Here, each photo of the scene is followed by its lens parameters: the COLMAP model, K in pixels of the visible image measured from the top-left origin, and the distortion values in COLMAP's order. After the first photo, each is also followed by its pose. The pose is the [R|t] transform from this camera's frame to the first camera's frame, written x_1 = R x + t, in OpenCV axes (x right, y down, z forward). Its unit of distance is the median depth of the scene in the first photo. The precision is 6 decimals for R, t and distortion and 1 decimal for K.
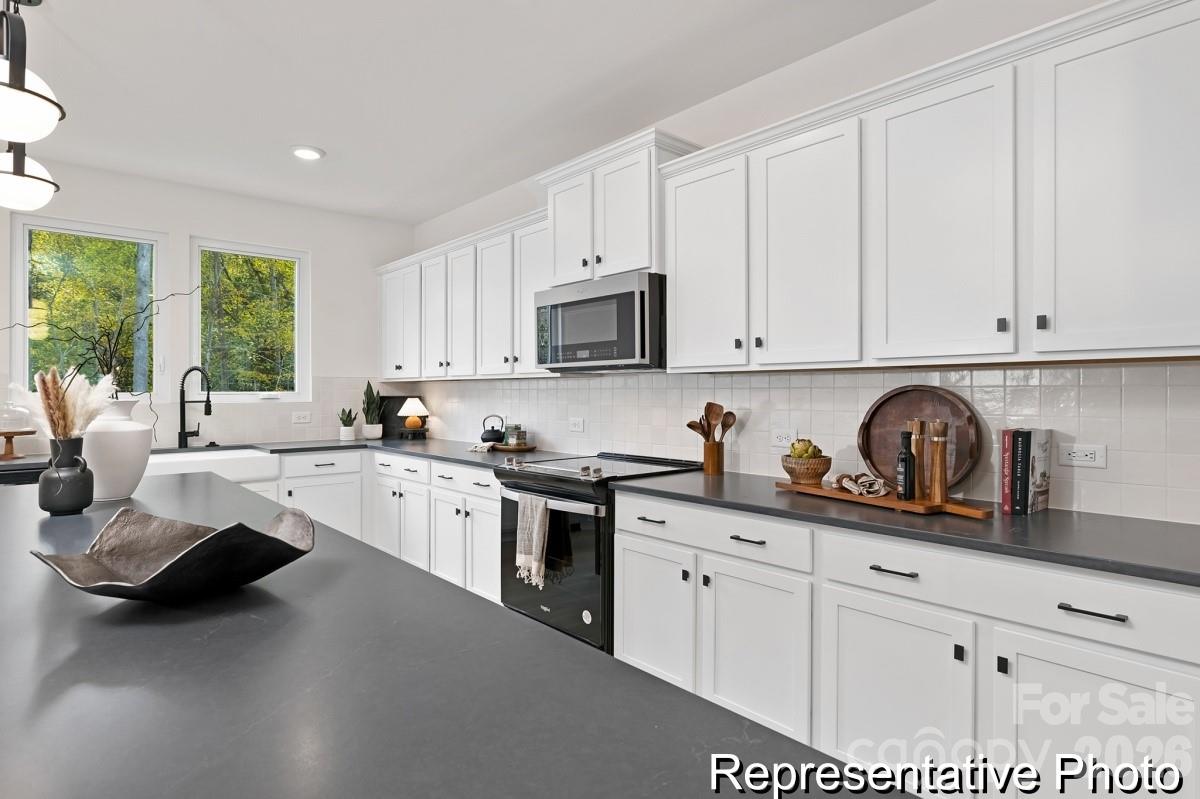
lens RADIAL K [[639.9, 0, 604.5], [0, 639.9, 396.6], [0, 0, 1]] dist [-0.003958, 0.000374]
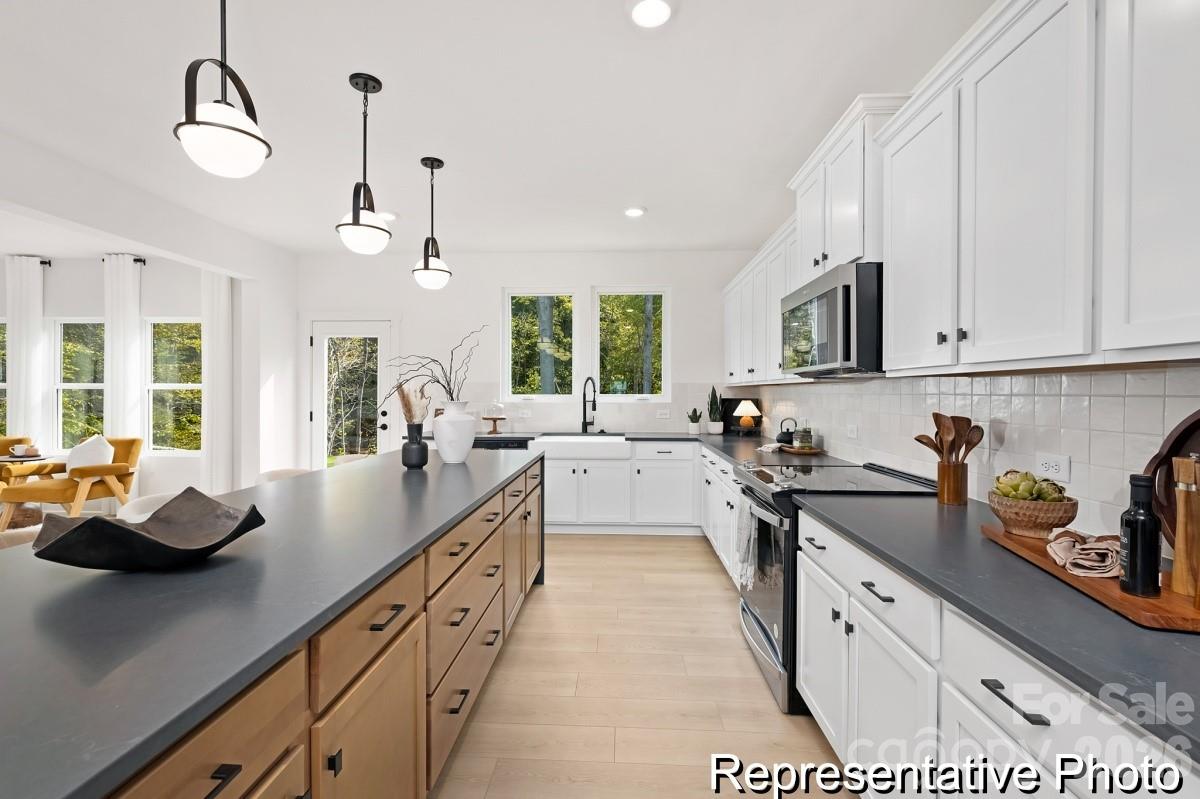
lens RADIAL K [[535.8, 0, 596.2], [0, 535.8, 394.6], [0, 0, 1]] dist [0.000172, -0.000126]
pose [[0.711793, 0.005385, -0.702368, 0.322009], [-0.008480, 0.999964, -0.000928, -0.009133], [0.702338, 0.006617, 0.711813, 0.215989]]
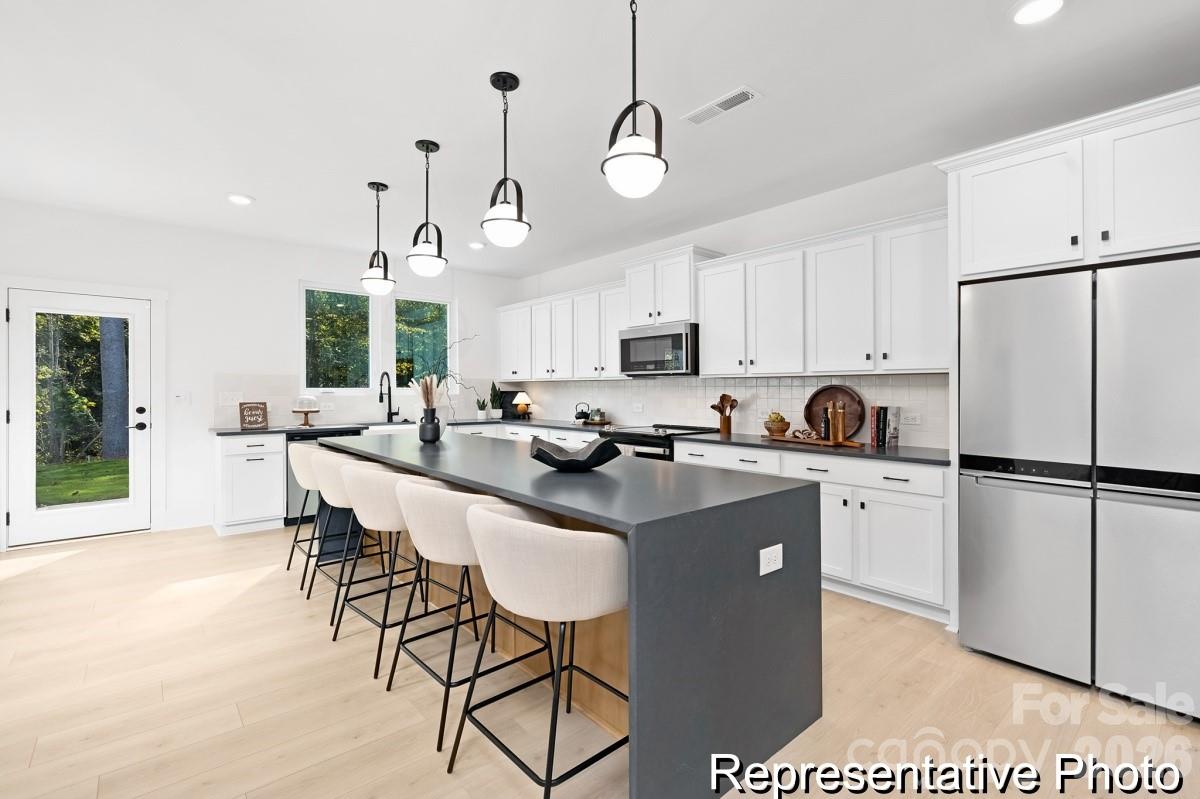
lens RADIAL K [[540.4, 0, 596.8], [0, 540.4, 381.2], [0, 0, 1]] dist [0.000596, -0.000234]
pose [[0.999841, 0.003036, -0.017558, -0.165684], [-0.003454, 0.999710, -0.023849, 0.010565], [0.017481, 0.023906, 0.999561, -0.532172]]
